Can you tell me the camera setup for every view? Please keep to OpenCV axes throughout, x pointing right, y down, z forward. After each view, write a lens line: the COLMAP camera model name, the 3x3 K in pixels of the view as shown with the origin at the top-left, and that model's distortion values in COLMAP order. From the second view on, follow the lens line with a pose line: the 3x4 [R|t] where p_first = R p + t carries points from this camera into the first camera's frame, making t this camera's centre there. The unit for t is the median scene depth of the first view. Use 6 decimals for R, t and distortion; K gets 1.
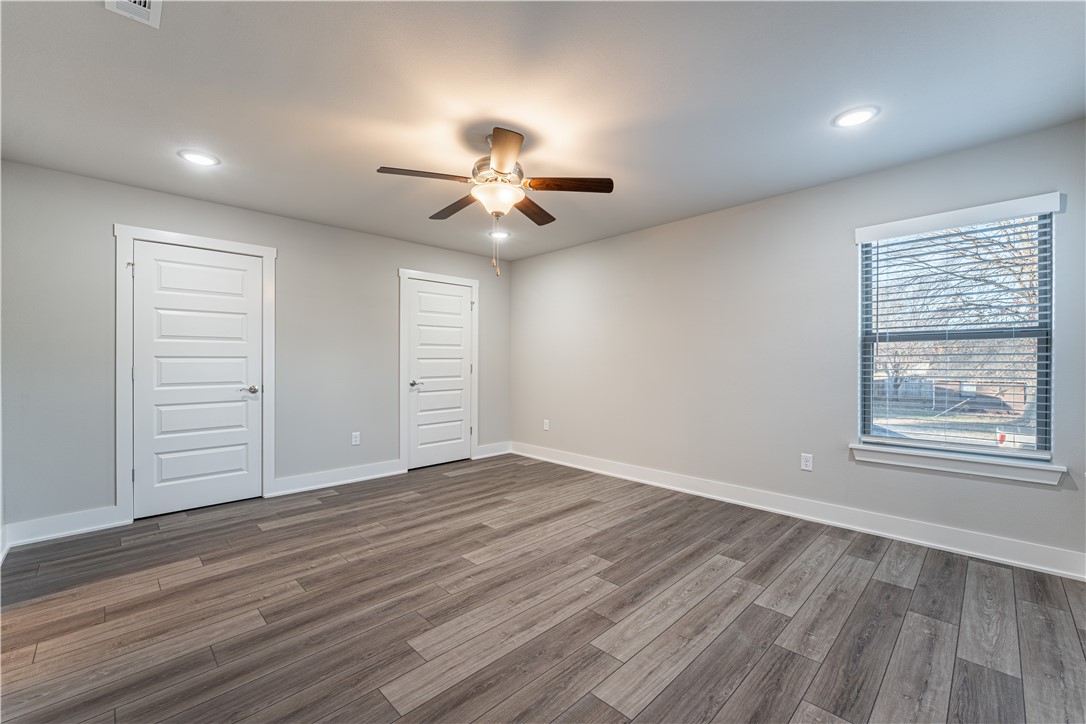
lens RADIAL K [[447.3, 0, 544.0], [0, 447.3, 360.8], [0, 0, 1]] dist [-0.002547, -0.000042]
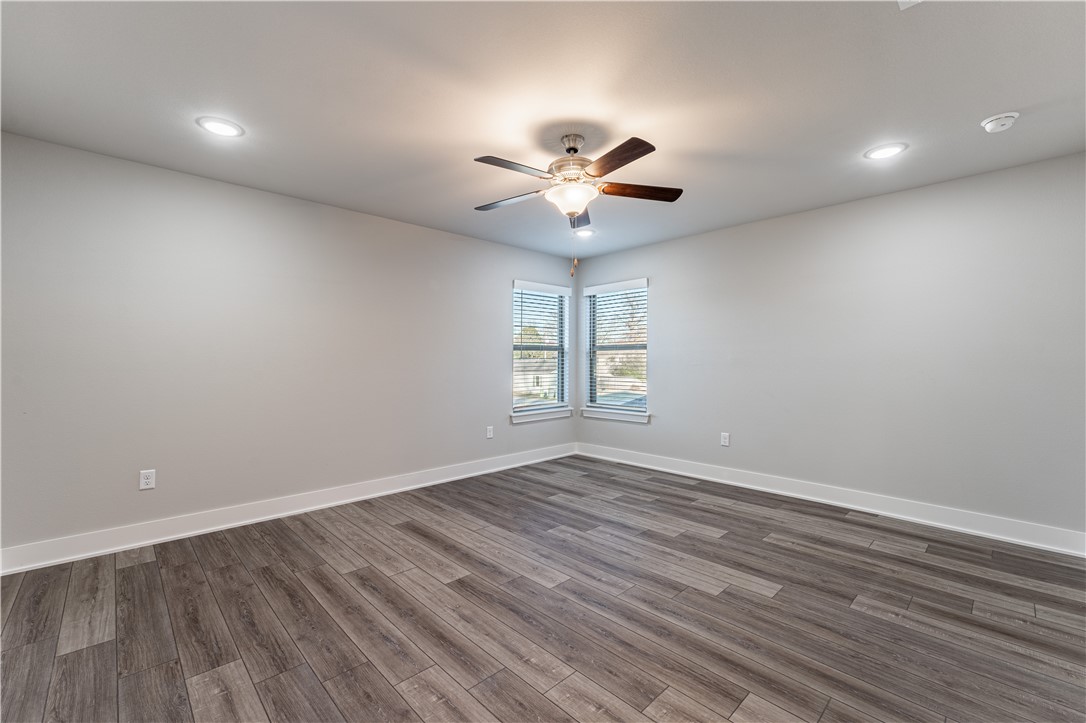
lens RADIAL K [[447.3, 0, 544.0], [0, 447.3, 360.3], [0, 0, 1]] dist [-0.002547, -0.000042]
pose [[0.015704, 0.002794, 0.999873, -1.024685], [0.000476, 0.999996, -0.002802, -0.000982], [-0.999877, 0.000520, 0.015702, 0.974096]]
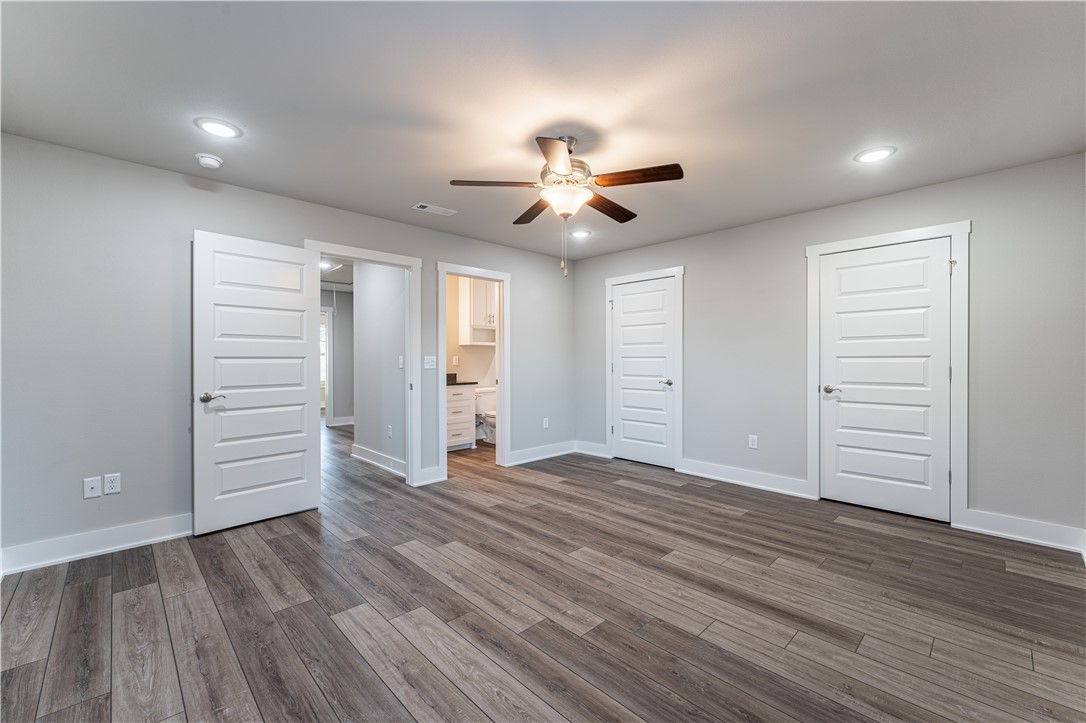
lens RADIAL K [[447.3, 0, 544.0], [0, 447.3, 360.3], [0, 0, 1]] dist [-0.002547, -0.000042]
pose [[-0.010494, 0.004295, -0.999936, 0.843236], [0.000544, 0.999991, 0.004289, -0.005740], [0.999945, -0.000499, -0.010496, 0.893849]]
